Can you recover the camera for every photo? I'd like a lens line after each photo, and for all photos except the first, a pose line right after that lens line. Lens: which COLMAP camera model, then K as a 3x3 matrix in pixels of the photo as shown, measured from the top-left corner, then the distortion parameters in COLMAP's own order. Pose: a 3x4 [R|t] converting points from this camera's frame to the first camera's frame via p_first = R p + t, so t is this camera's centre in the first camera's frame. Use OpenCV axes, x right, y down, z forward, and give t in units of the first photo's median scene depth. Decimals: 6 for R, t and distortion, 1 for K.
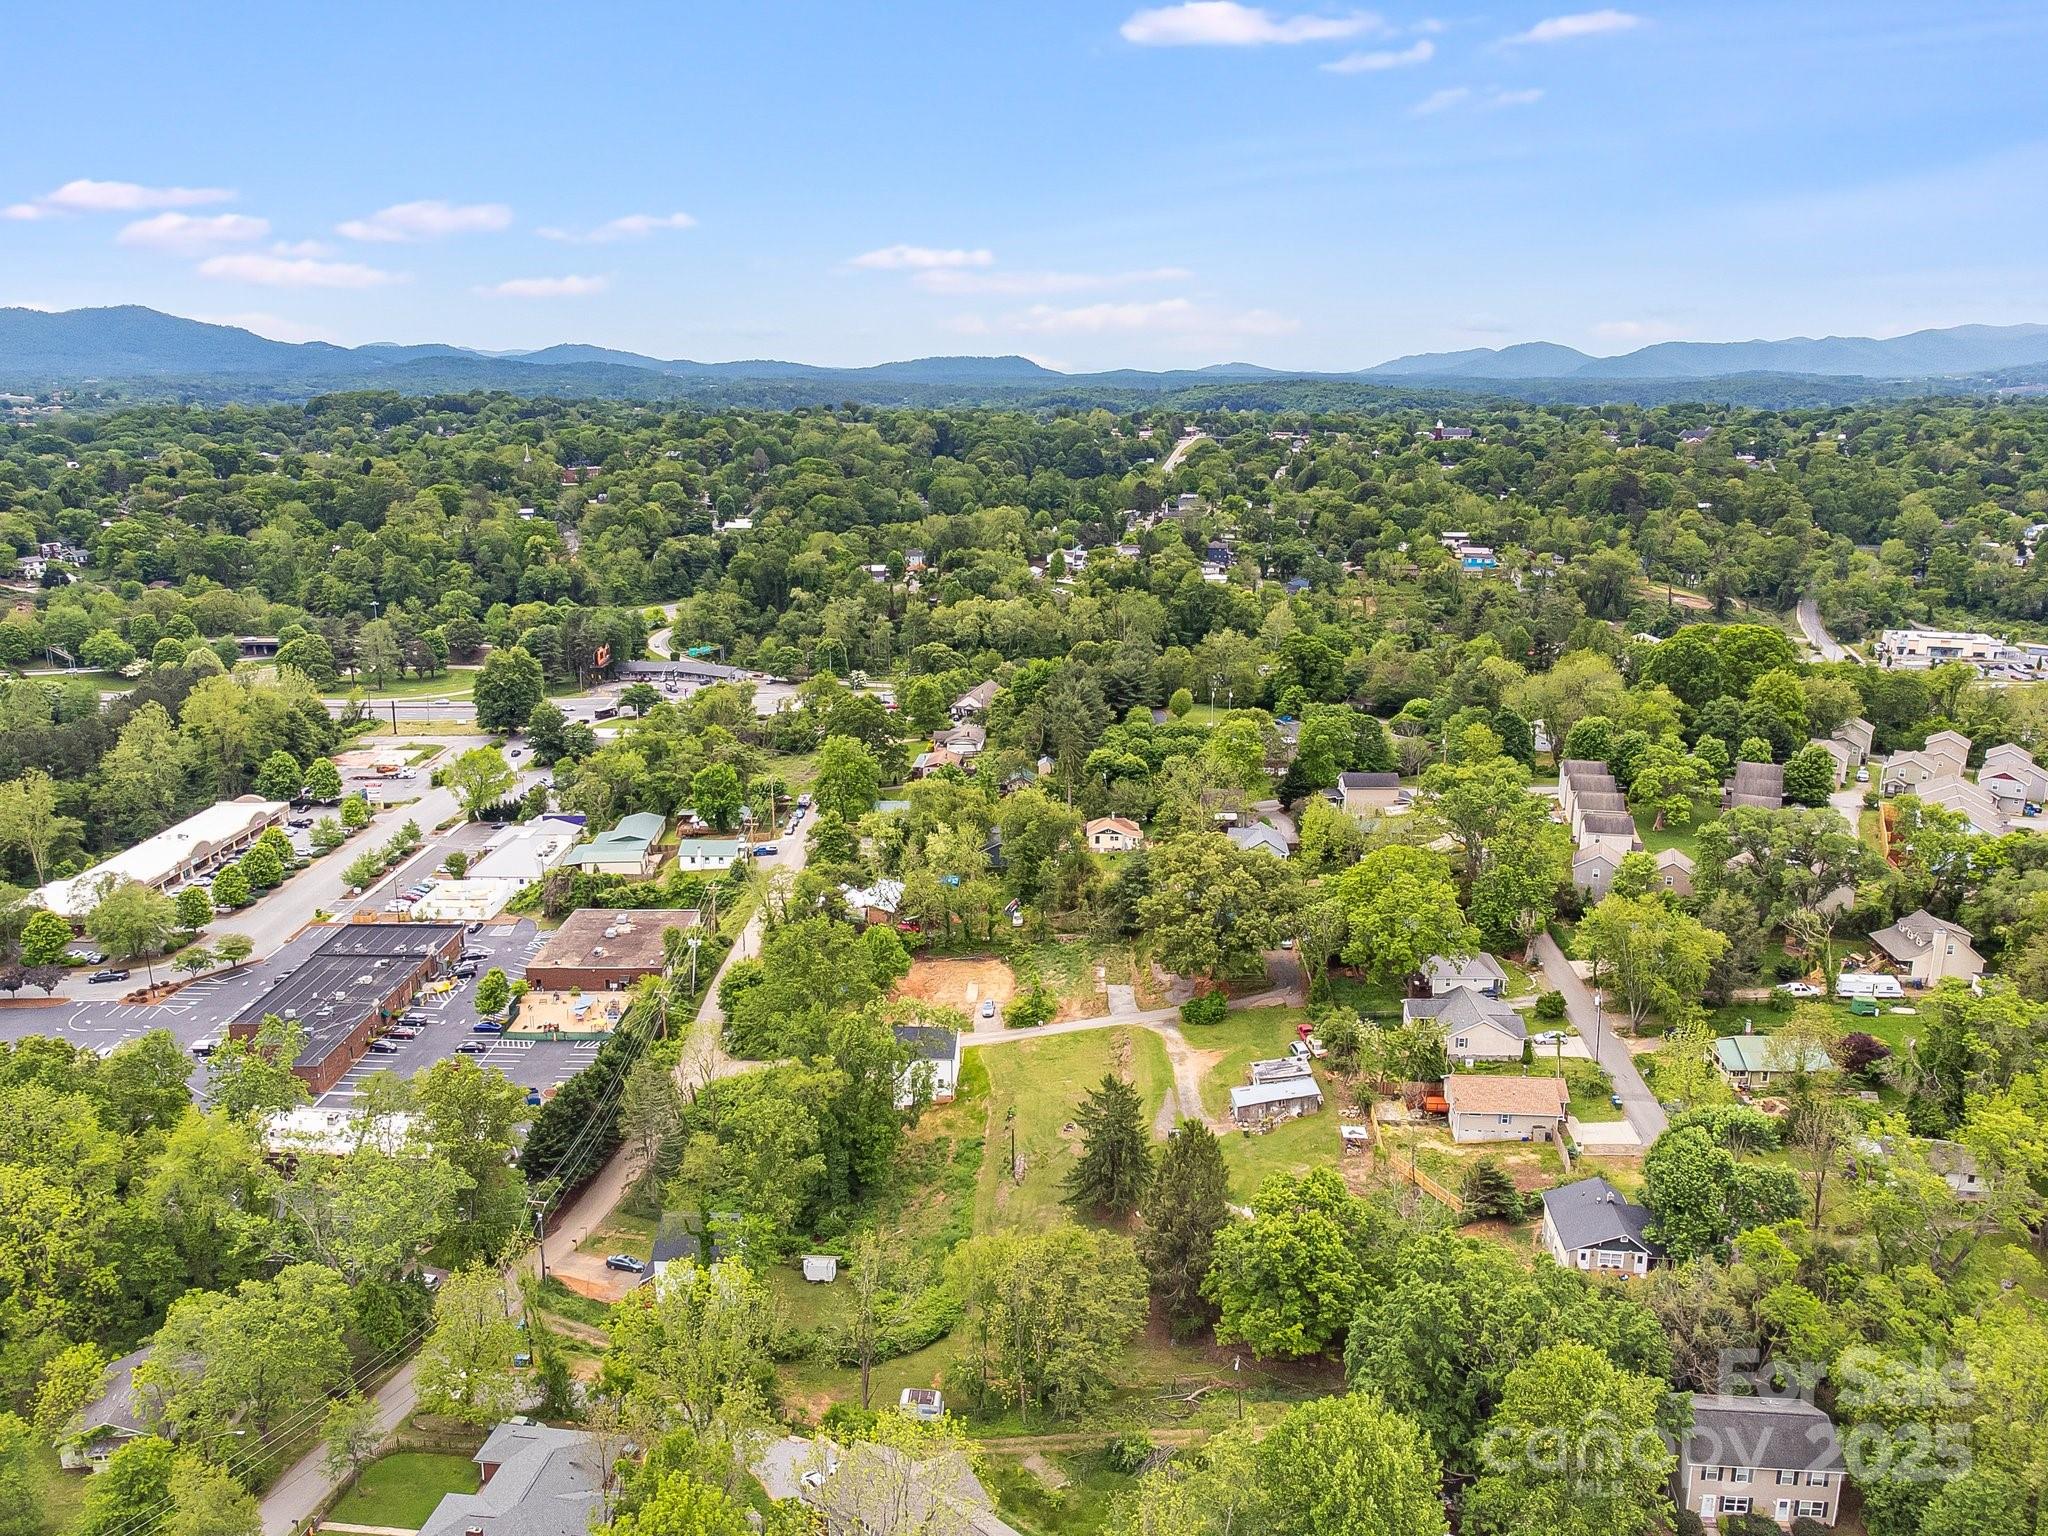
lens RADIAL K [[1488.5, 0, 1019.4], [0, 1488.5, 770.1], [0, 0, 1]] dist [0.048185, -0.077747]
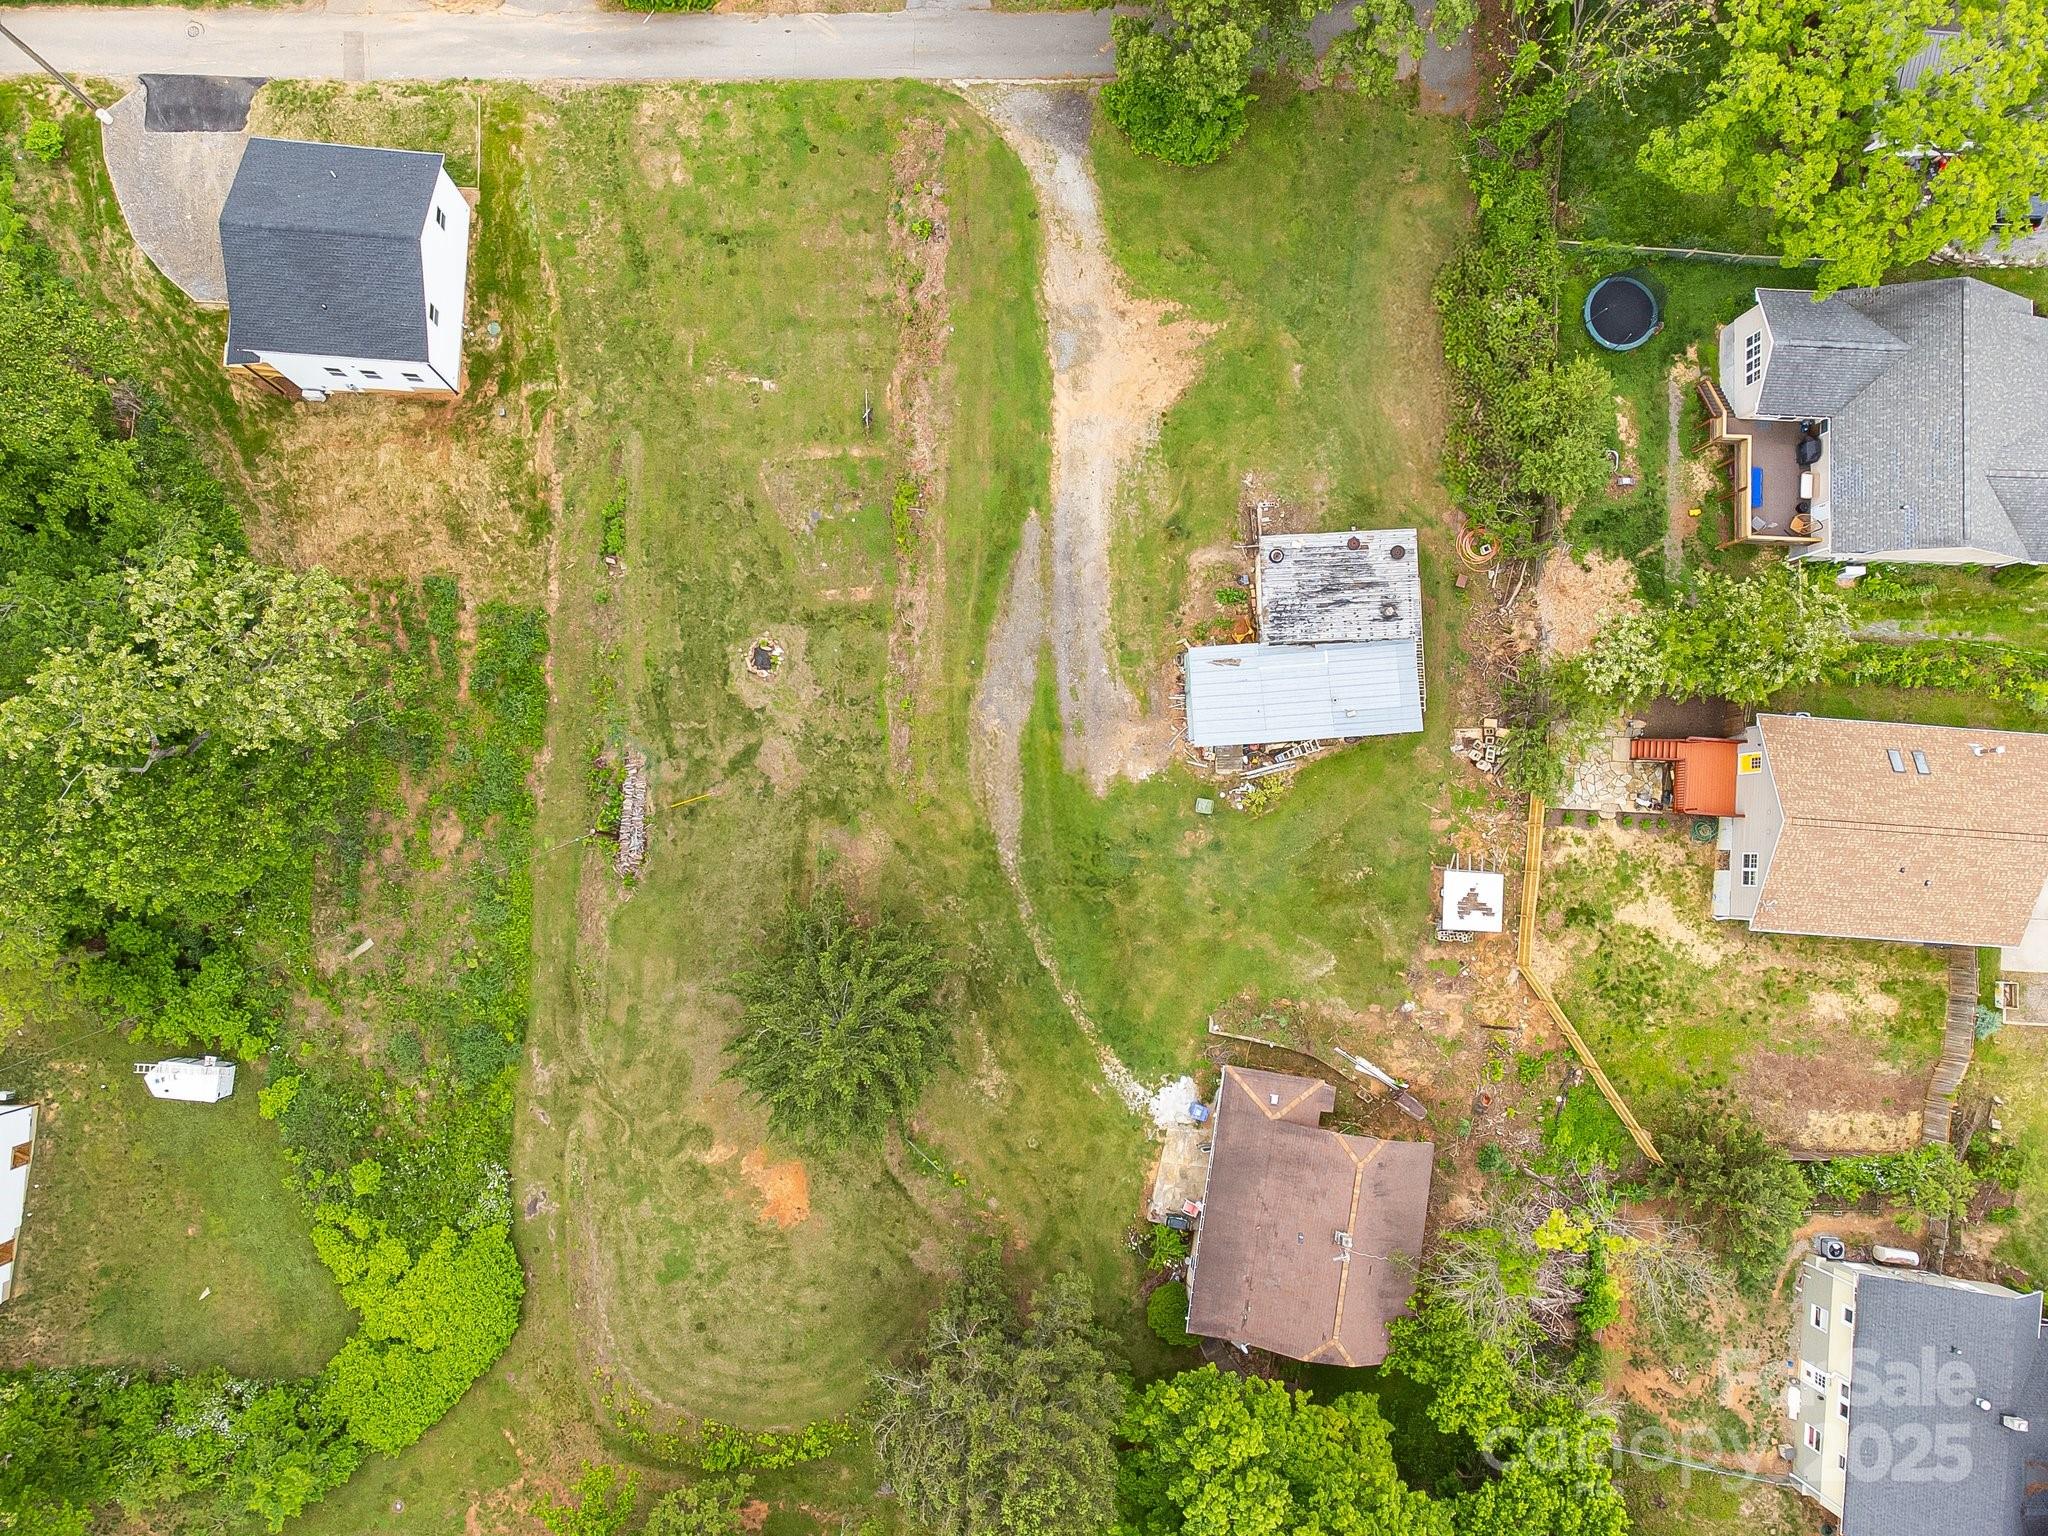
lens RADIAL K [[1488.5, 0, 1019.4], [0, 1488.5, 770.1], [0, 0, 1]] dist [0.048185, -0.077747]
pose [[0.997585, -0.005879, 0.069210, 0.043256], [-0.063369, 0.330983, 0.941506, -0.071107], [-0.028443, -0.943618, 0.329811, 0.498119]]
